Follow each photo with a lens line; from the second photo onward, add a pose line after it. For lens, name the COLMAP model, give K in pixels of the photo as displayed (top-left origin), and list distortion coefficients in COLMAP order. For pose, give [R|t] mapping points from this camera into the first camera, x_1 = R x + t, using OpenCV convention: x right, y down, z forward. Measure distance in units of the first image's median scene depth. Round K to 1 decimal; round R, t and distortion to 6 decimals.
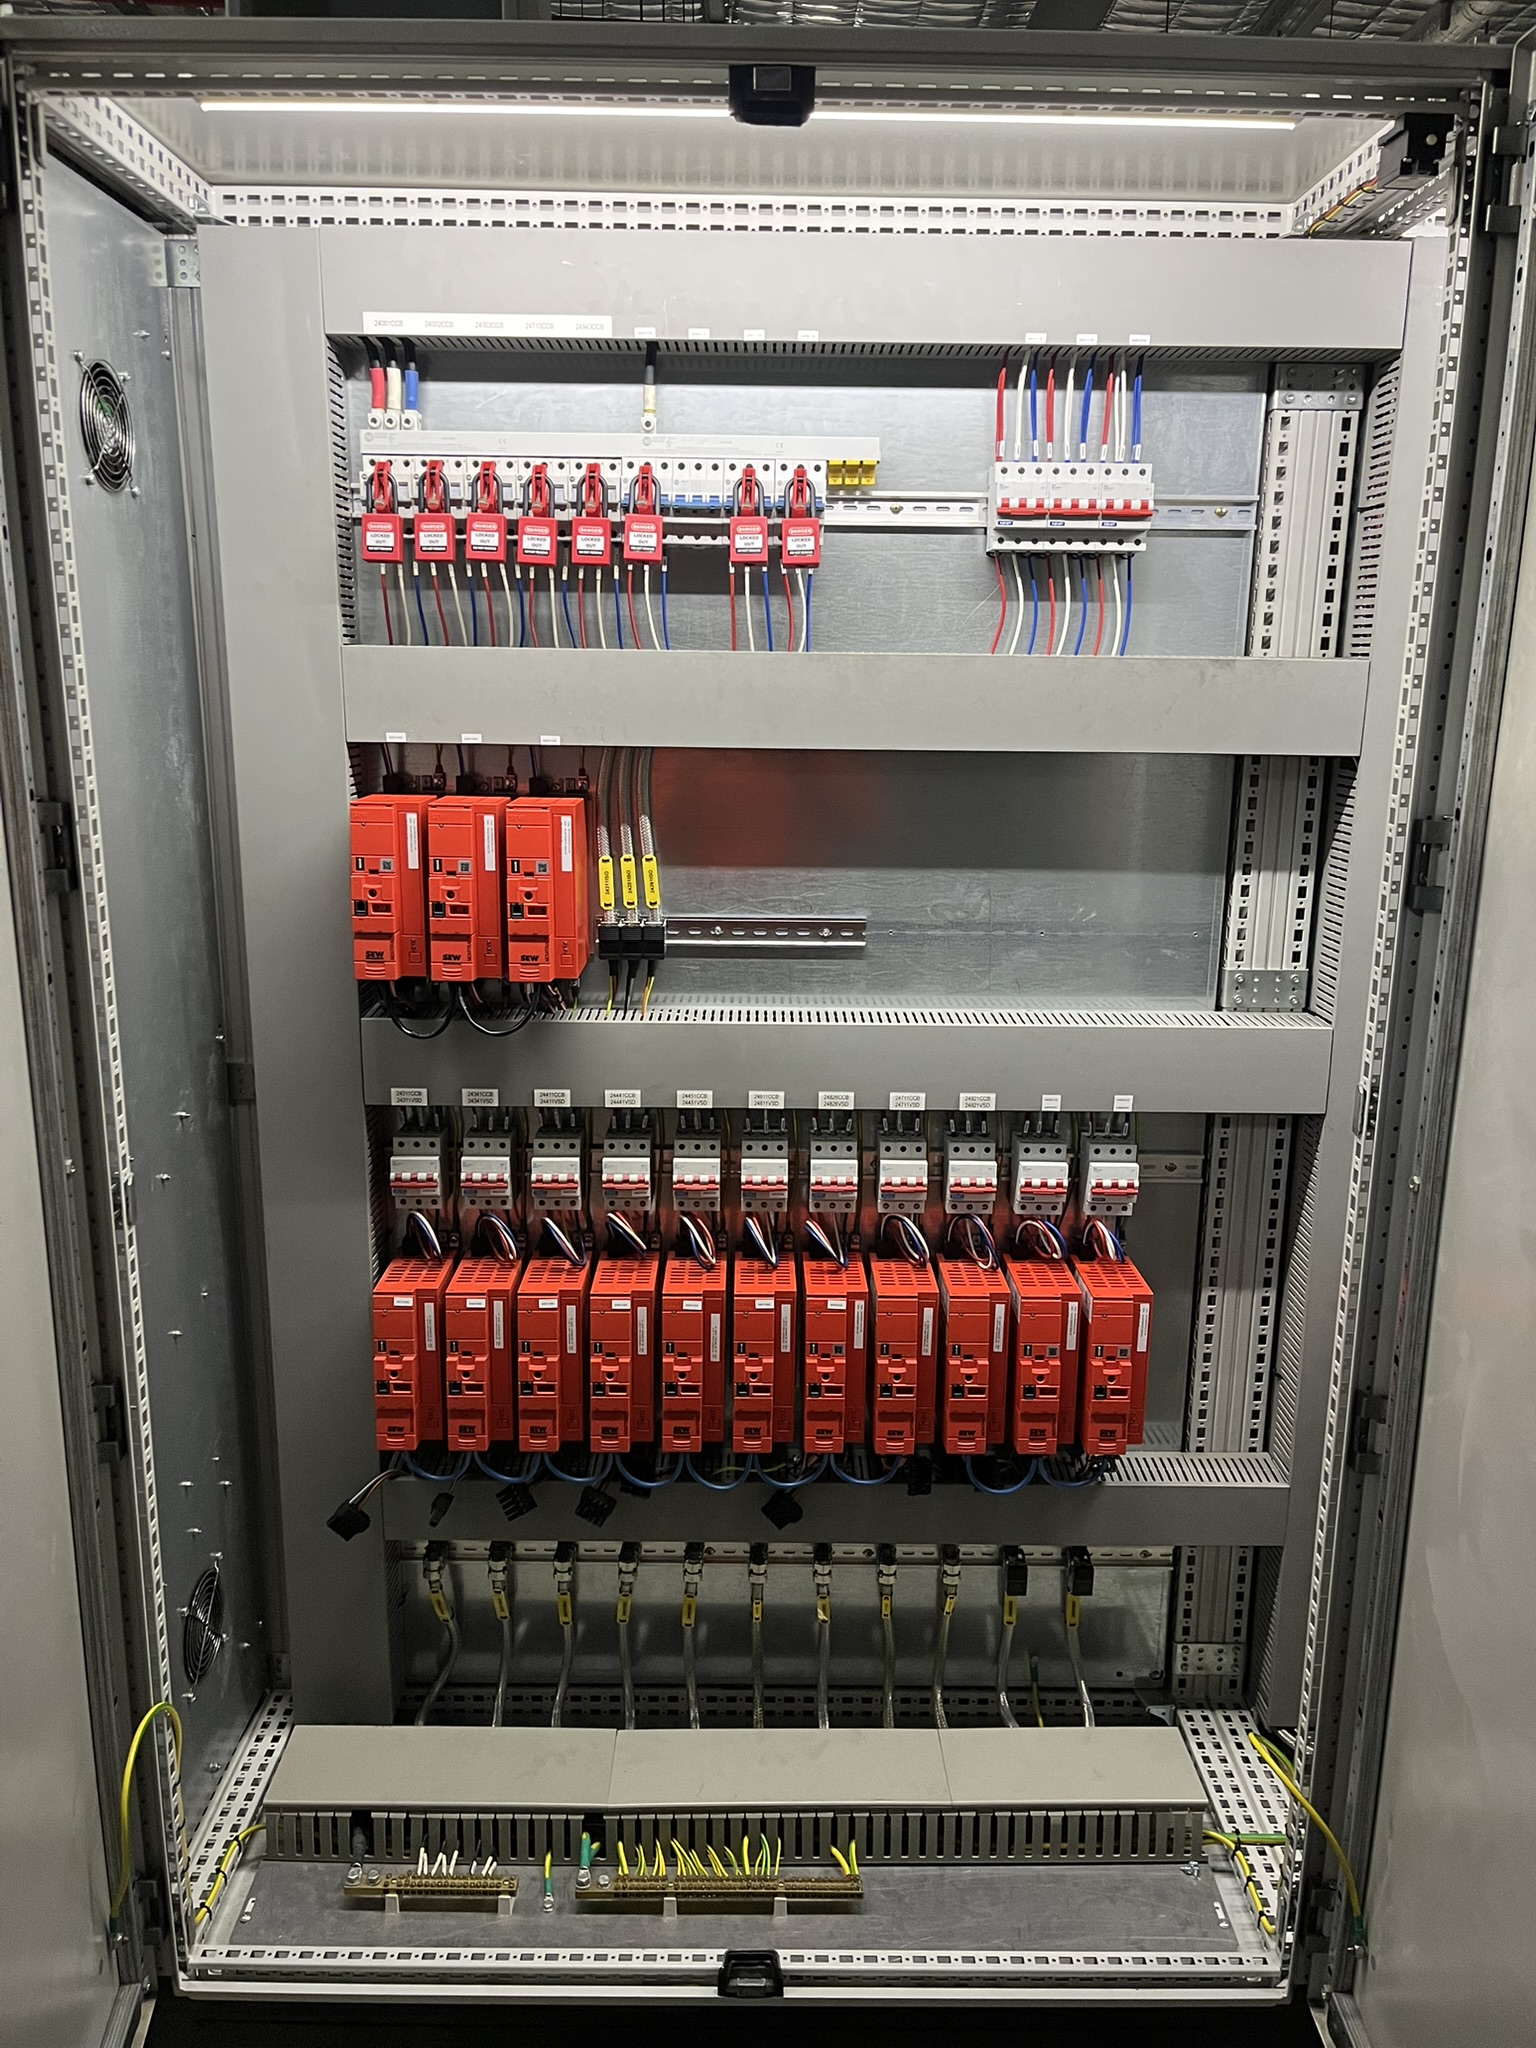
lens RADIAL K [[1559.2, 0, 767.3], [0, 1559.2, 1022.8], [0, 0, 1]] dist [0.044072, -0.028942]
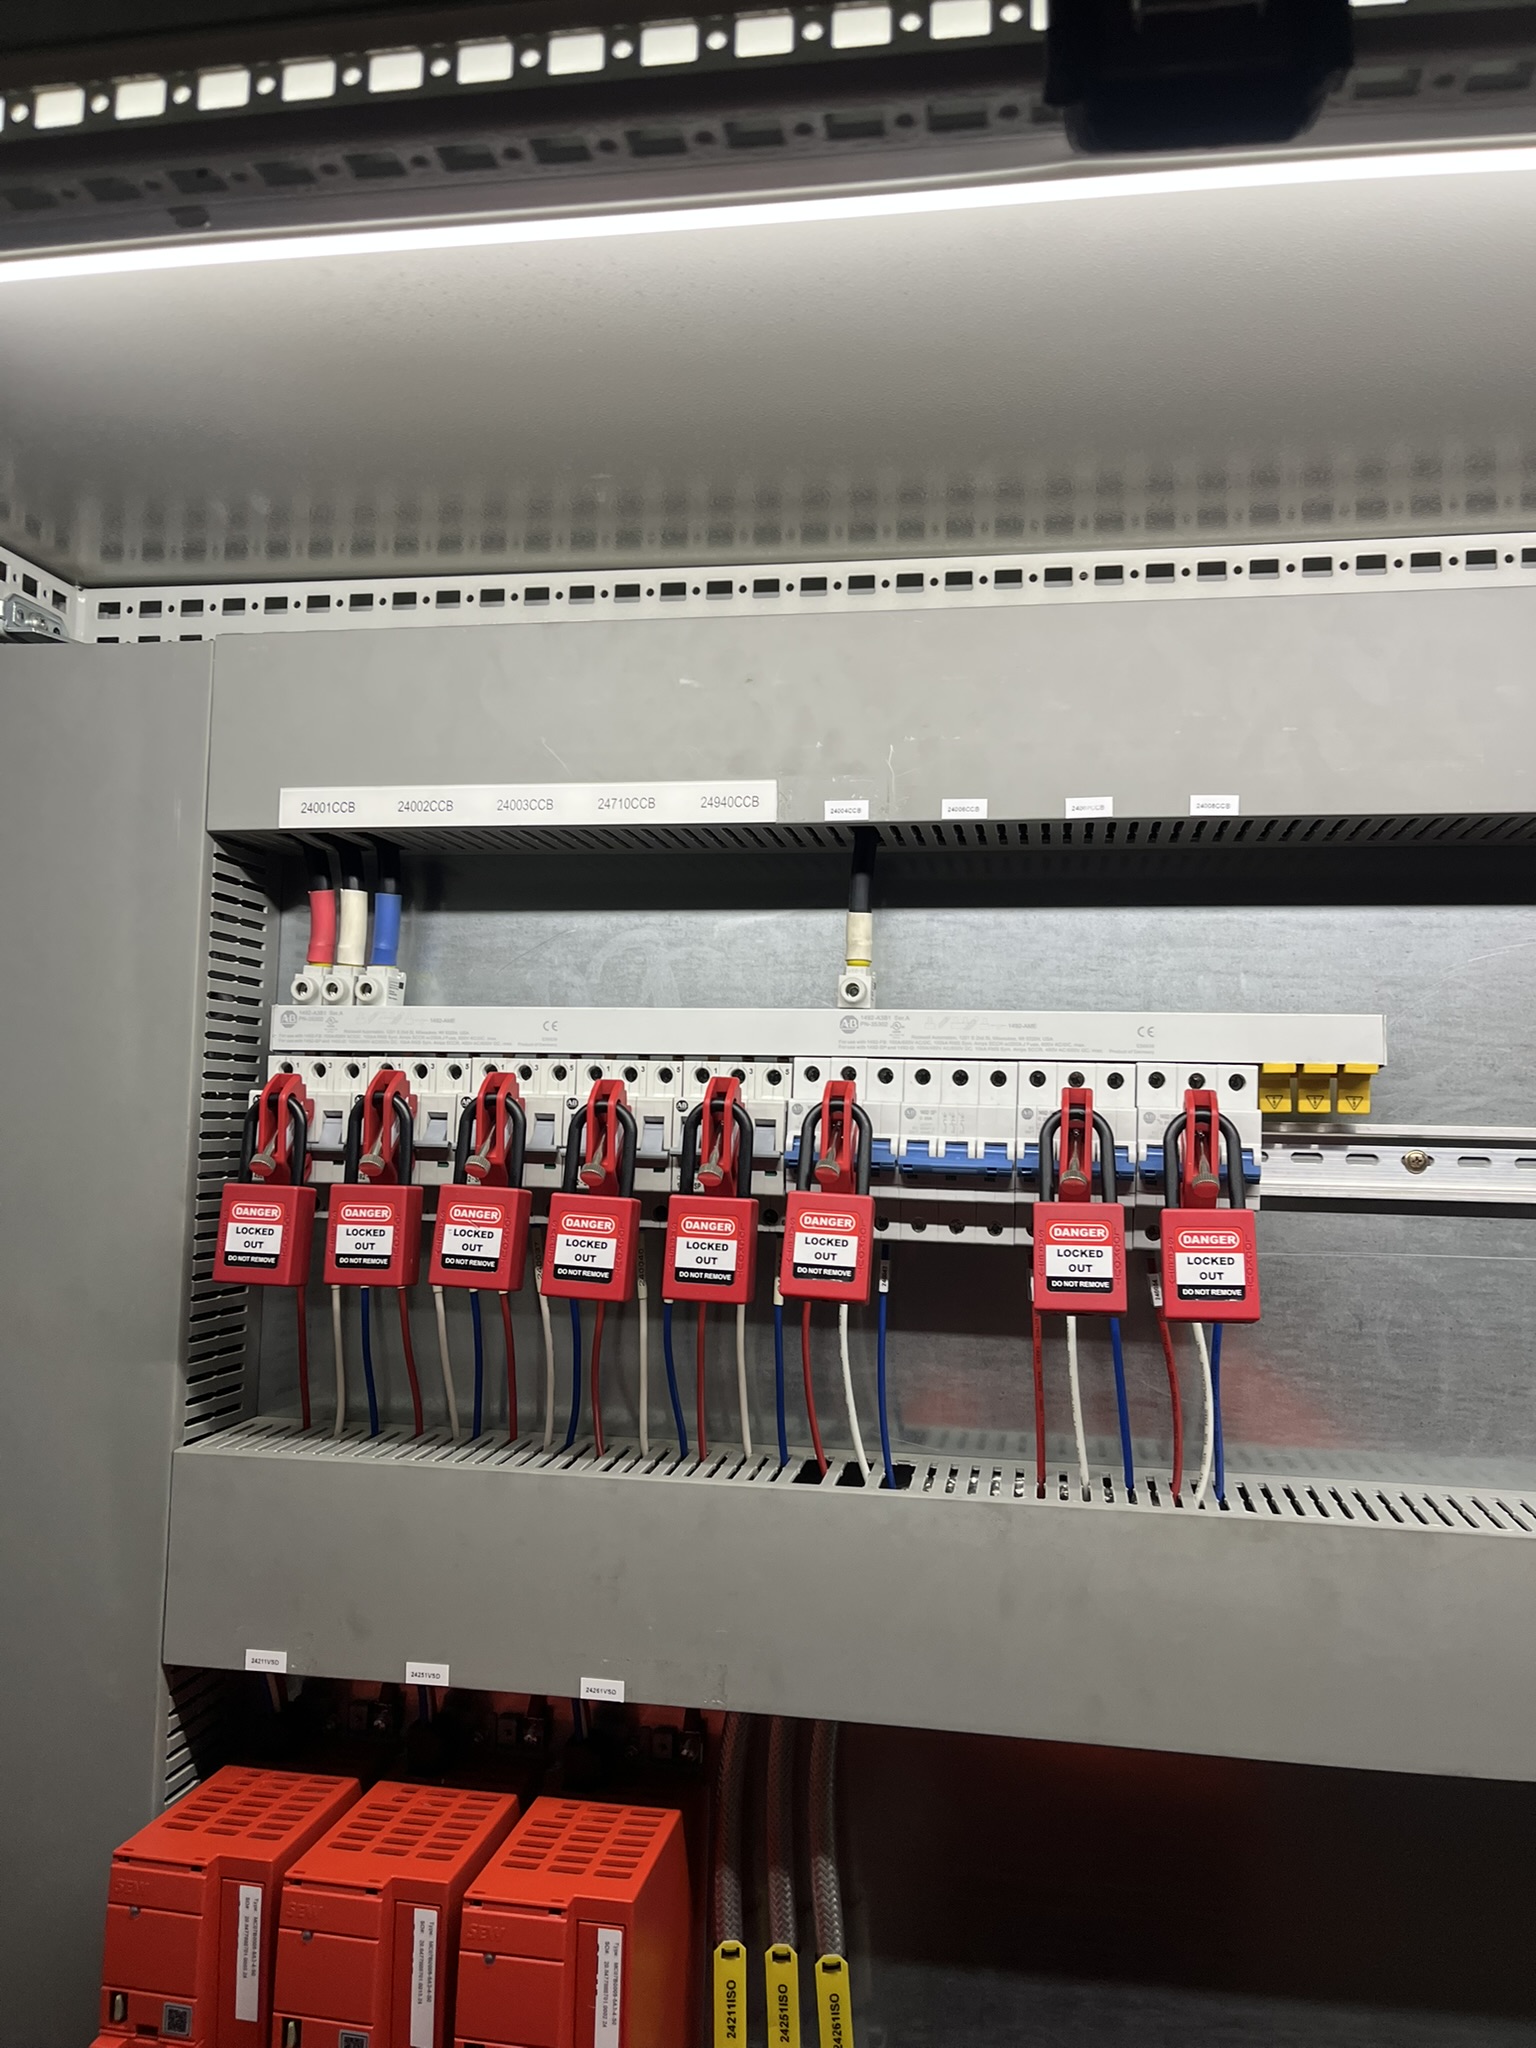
lens RADIAL K [[1559.2, 0, 766.9], [0, 1559.2, 1015.2], [0, 0, 1]] dist [0.044072, -0.028942]
pose [[0.983108, -0.002091, -0.183013, -0.016761], [-0.052696, 0.954360, -0.293975, -0.237383], [0.175275, 0.298653, 0.938128, 0.564981]]
